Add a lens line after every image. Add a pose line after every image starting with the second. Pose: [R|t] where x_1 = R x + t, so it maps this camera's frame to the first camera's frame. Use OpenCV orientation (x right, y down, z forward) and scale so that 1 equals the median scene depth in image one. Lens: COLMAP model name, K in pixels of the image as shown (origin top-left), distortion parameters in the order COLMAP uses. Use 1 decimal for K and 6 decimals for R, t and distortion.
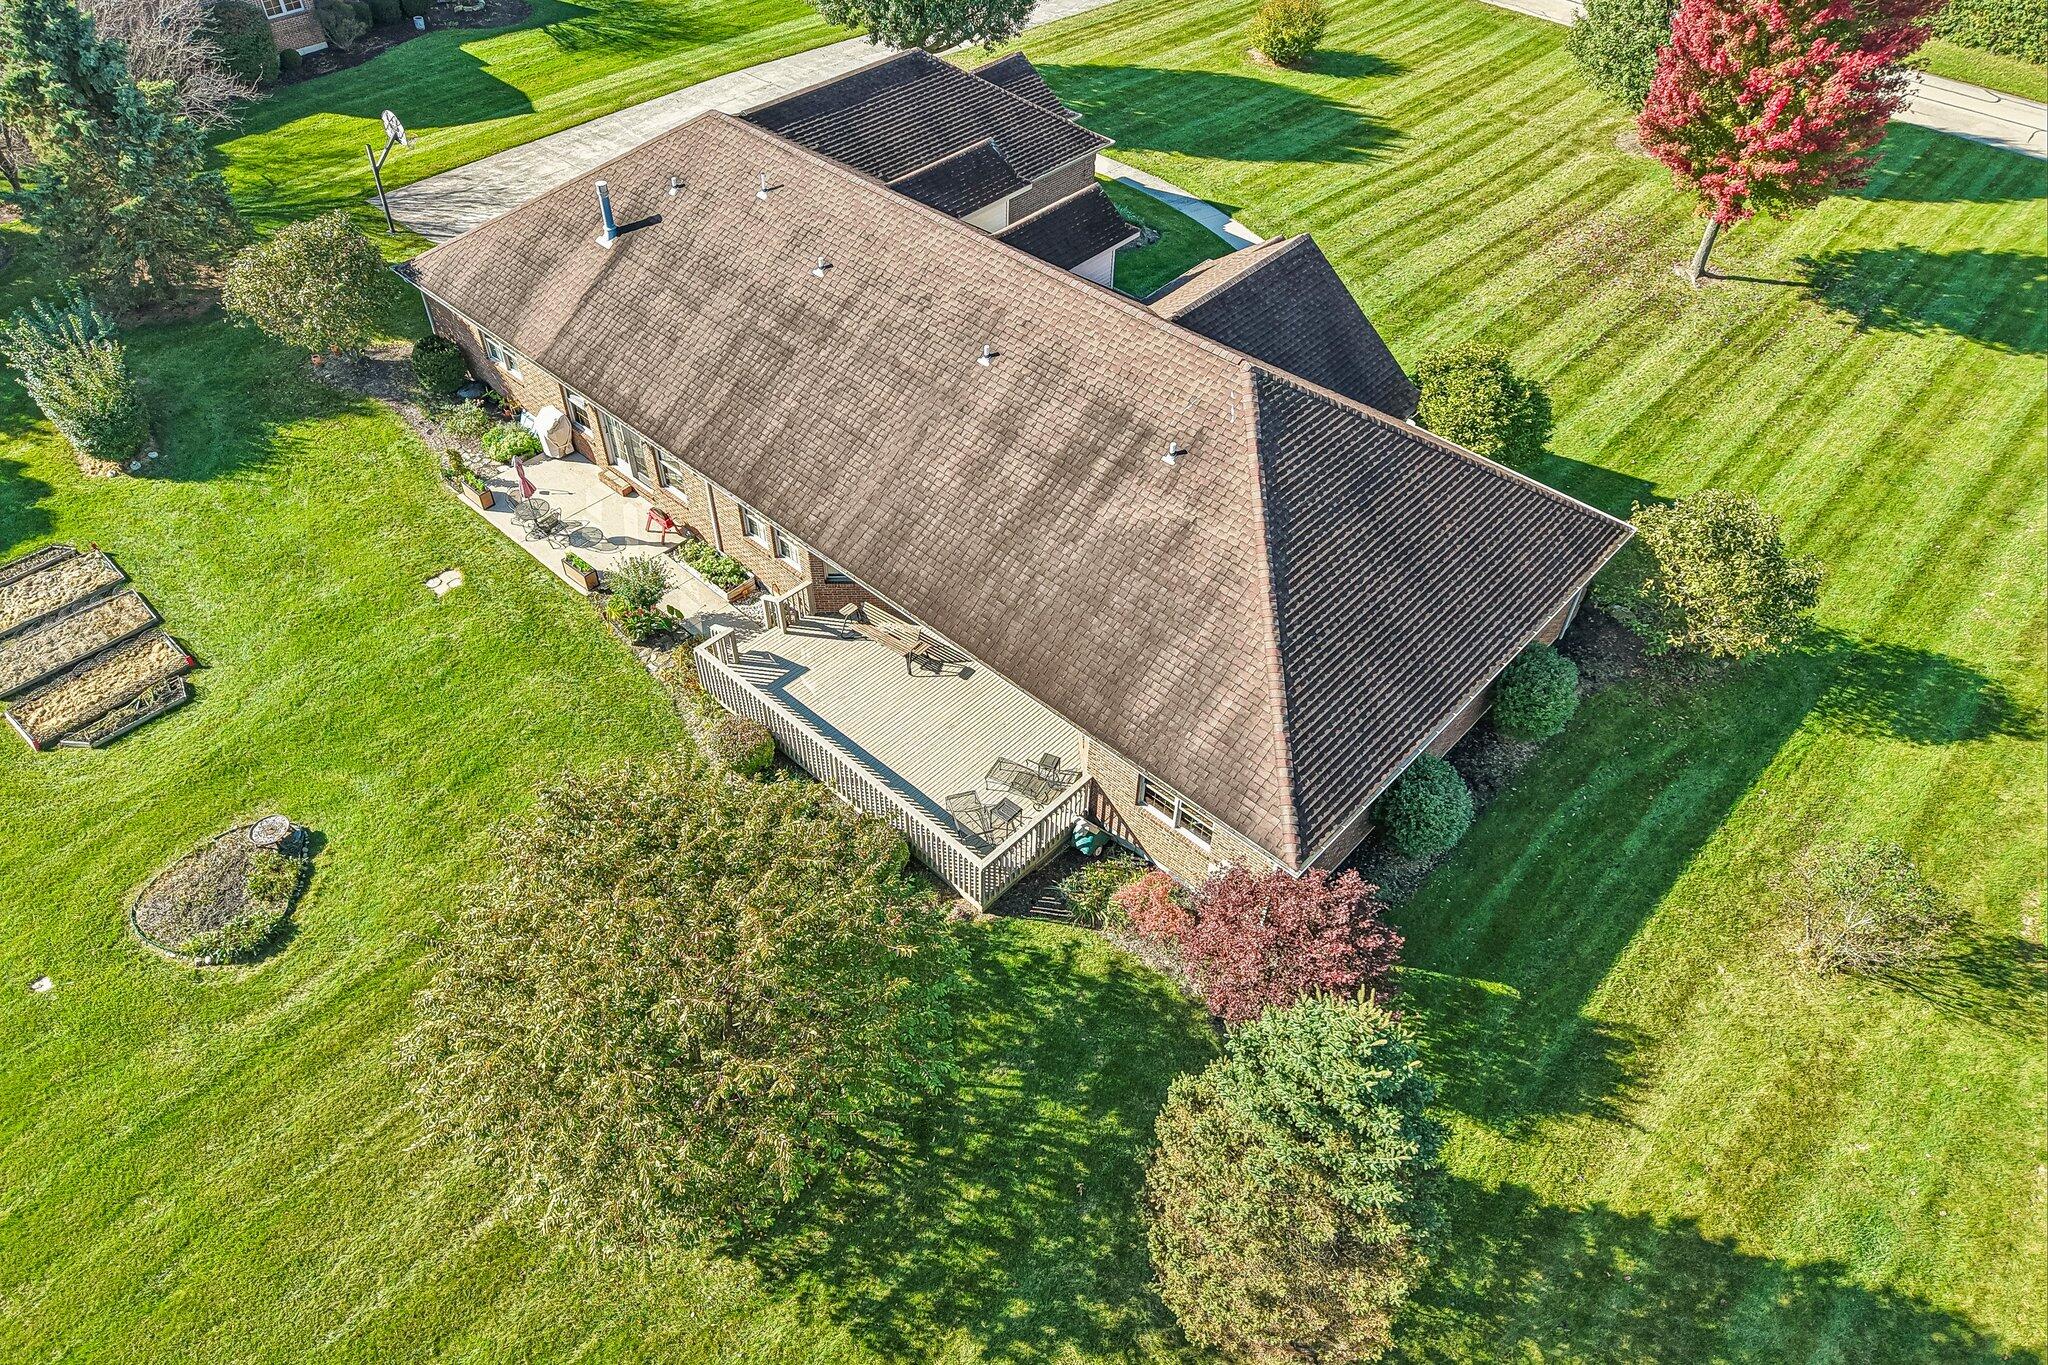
lens RADIAL K [[1378.3, 0, 1024.0], [0, 1378.3, 682.5], [0, 0, 1]] dist [-0.002419, -0.001206]
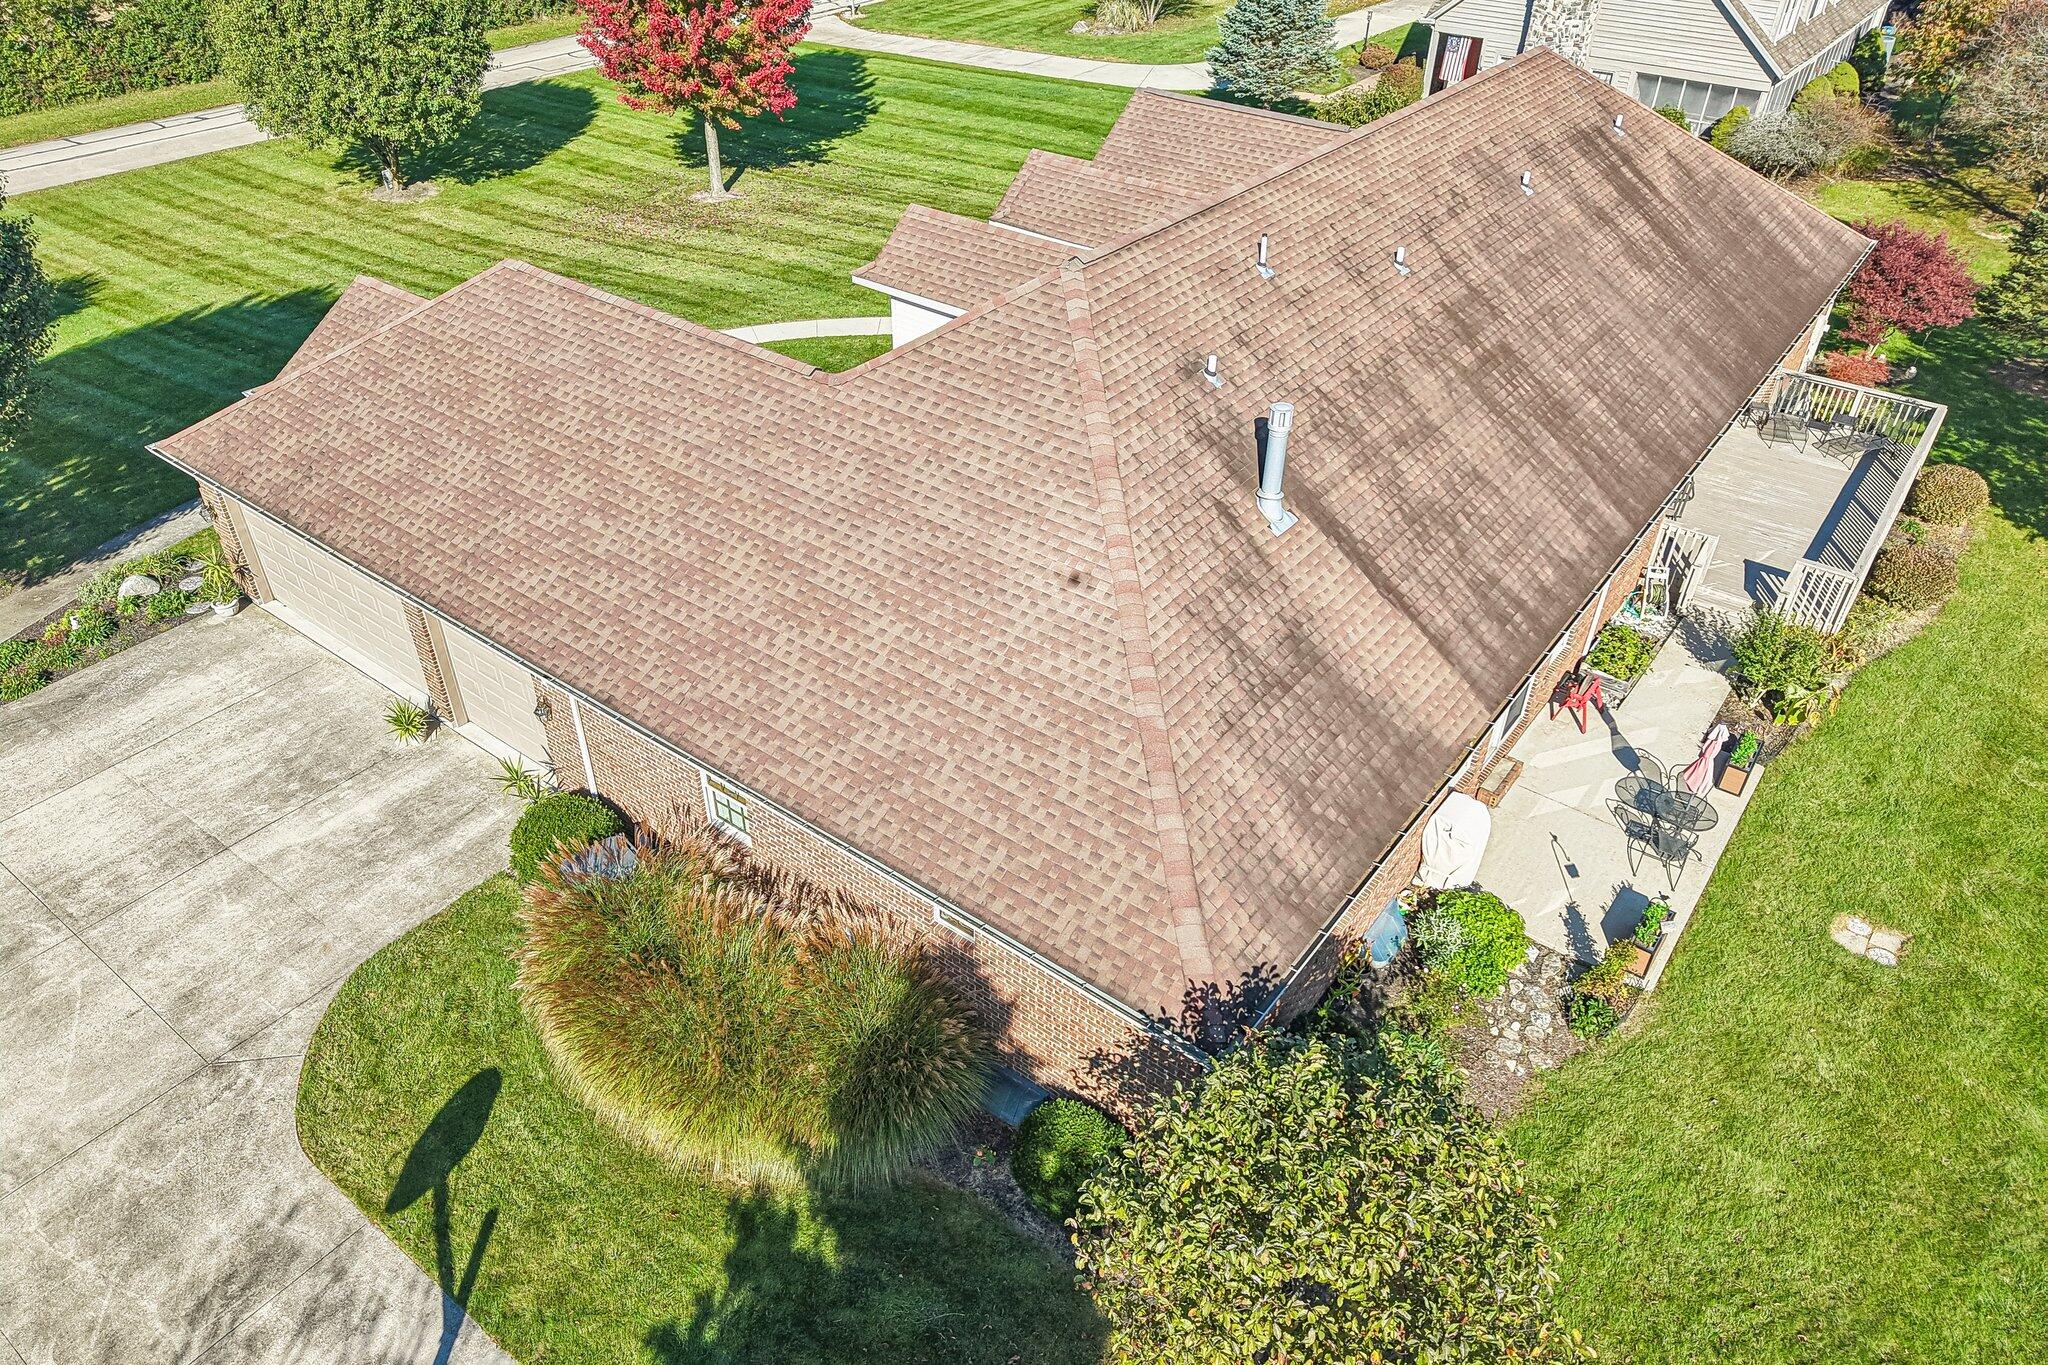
lens RADIAL K [[1378.3, 0, 1024.0], [0, 1378.3, 682.5], [0, 0, 1]] dist [-0.002419, -0.001206]
pose [[-0.088755, -0.599826, 0.795193, -0.559186], [0.692540, 0.536636, 0.482090, -0.456437], [-0.715899, 0.593491, 0.367774, 0.716880]]
